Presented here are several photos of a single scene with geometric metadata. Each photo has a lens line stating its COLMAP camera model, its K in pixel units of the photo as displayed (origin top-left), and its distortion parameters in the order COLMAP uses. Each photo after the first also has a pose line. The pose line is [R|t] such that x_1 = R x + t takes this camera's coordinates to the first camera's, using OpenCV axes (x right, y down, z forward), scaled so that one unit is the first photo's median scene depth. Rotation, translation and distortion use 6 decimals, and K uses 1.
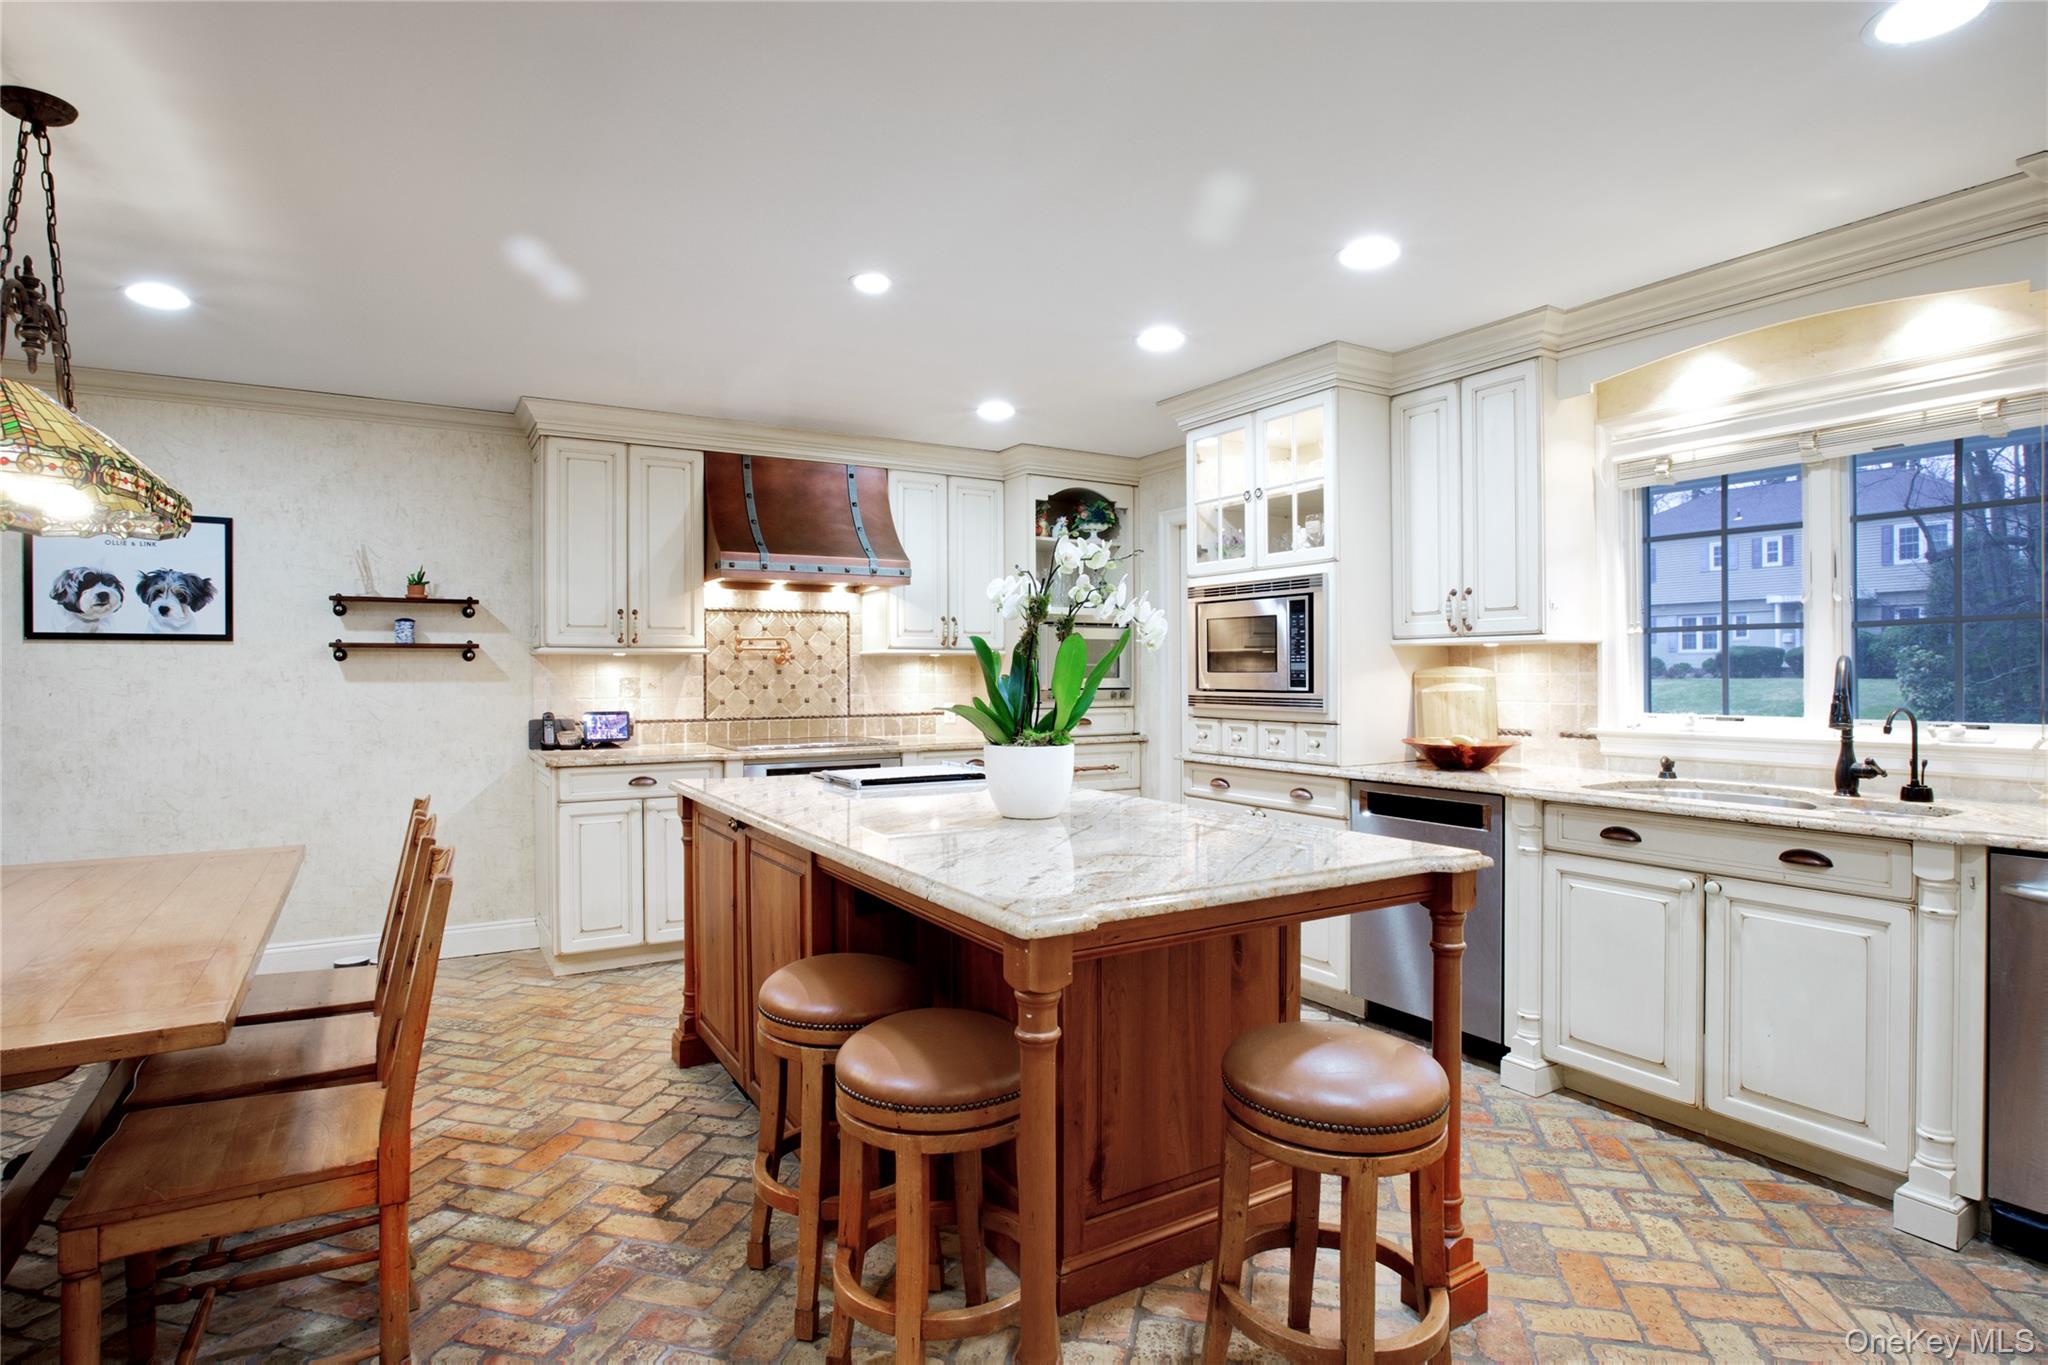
lens RADIAL K [[1045.2, 0, 986.9], [0, 1045.2, 675.4], [0, 0, 1]] dist [-0.032907, 0.000400]
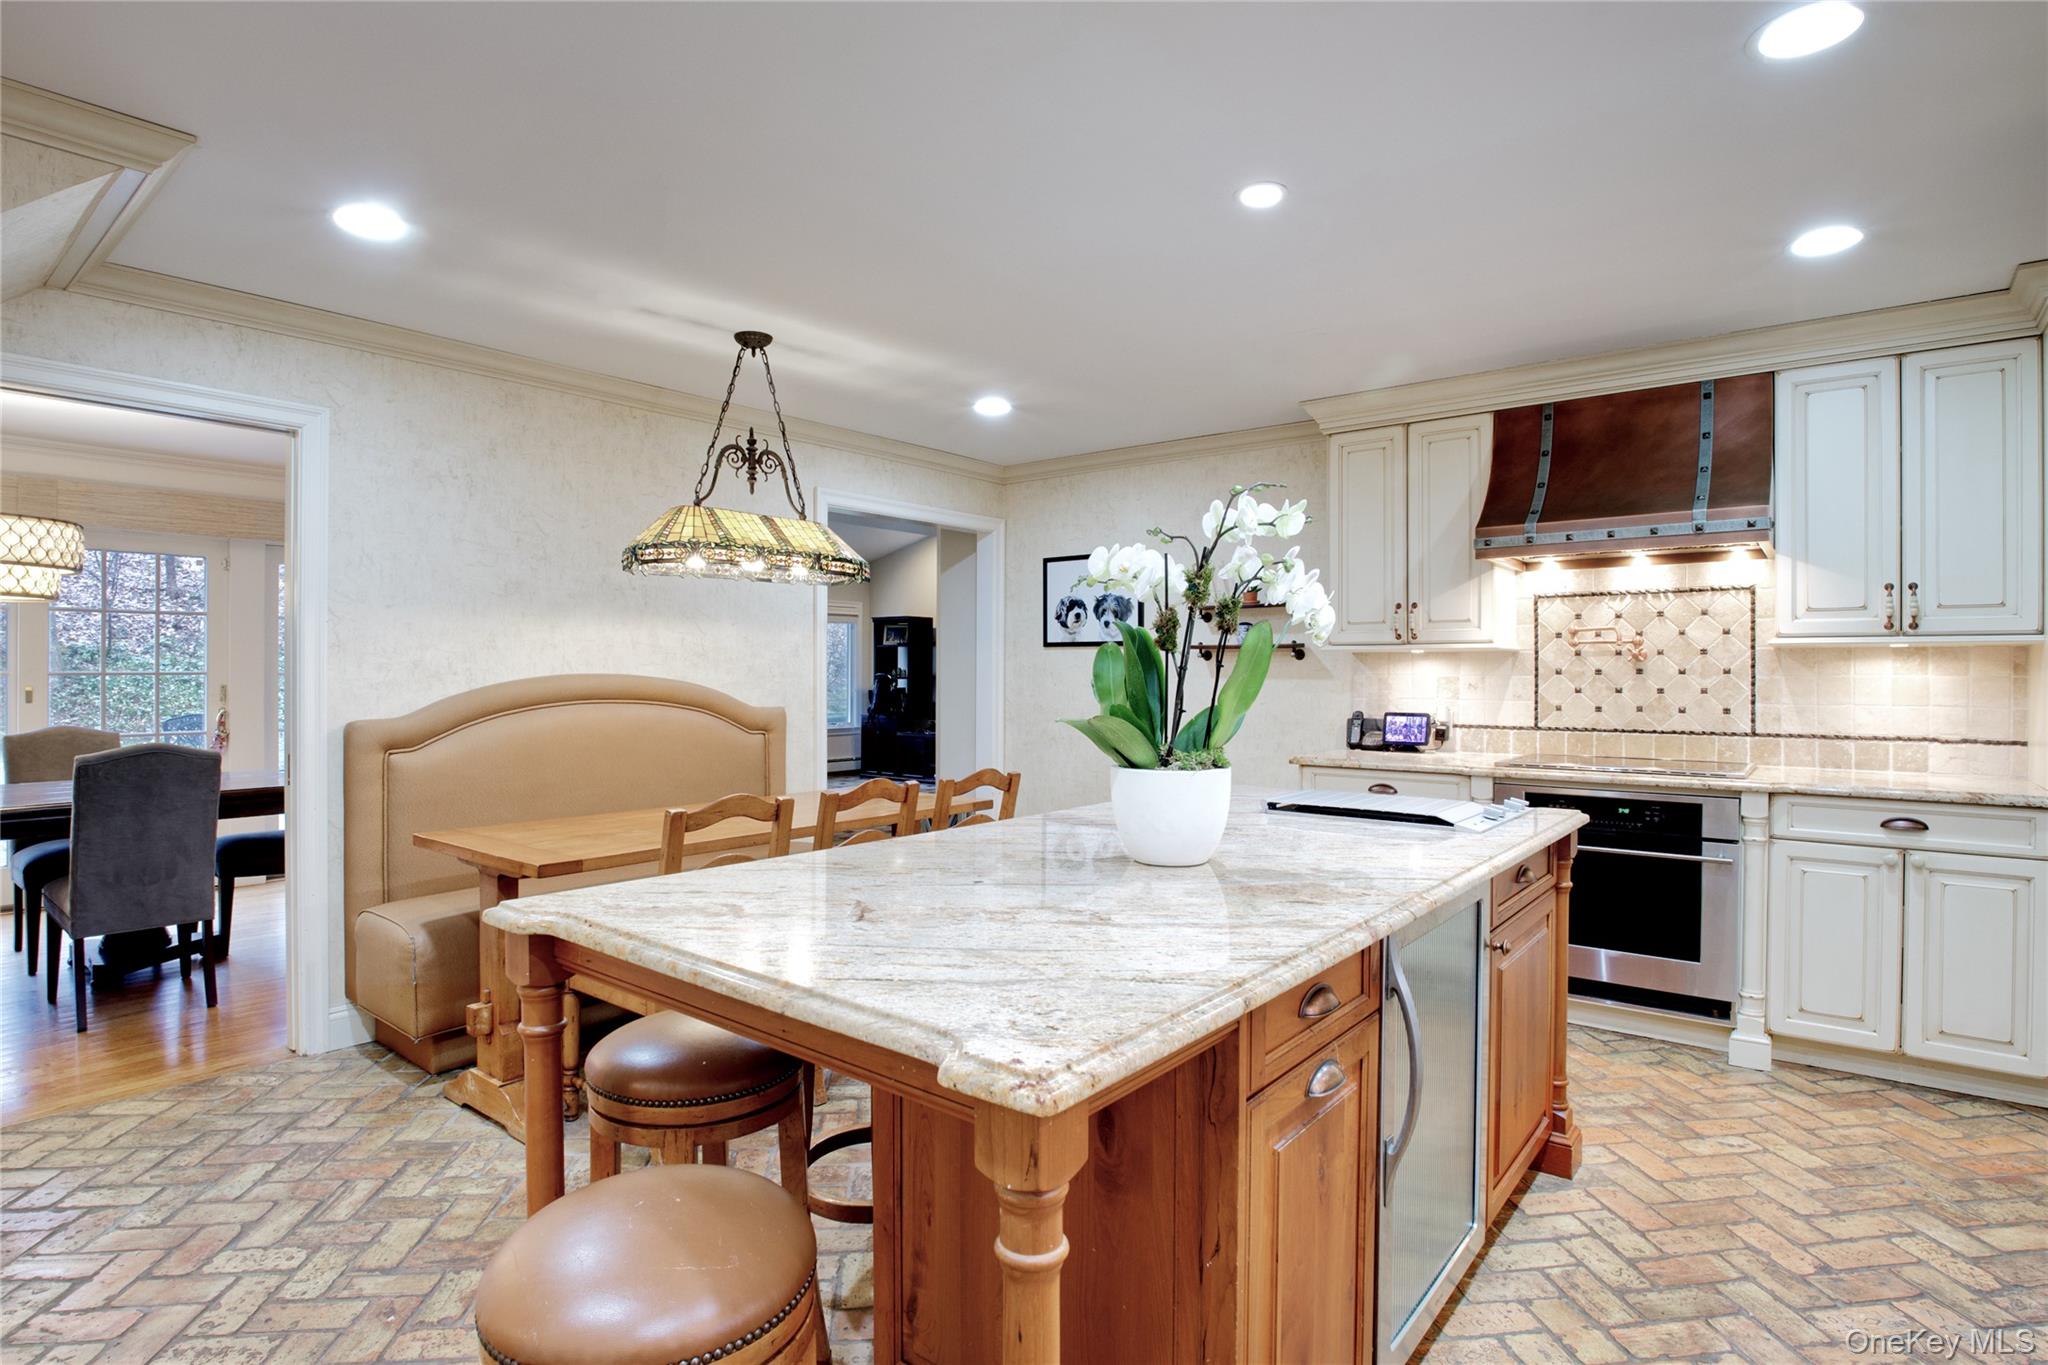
lens RADIAL K [[1045.2, 0, 1020.2], [0, 1045.2, 672.4], [0, 0, 1]] dist [-0.032907, 0.000400]
pose [[0.353517, 0.008228, -0.935392, 0.376753], [-0.001343, 0.999965, 0.008289, -0.008797], [0.935427, -0.001673, 0.353516, 0.332877]]
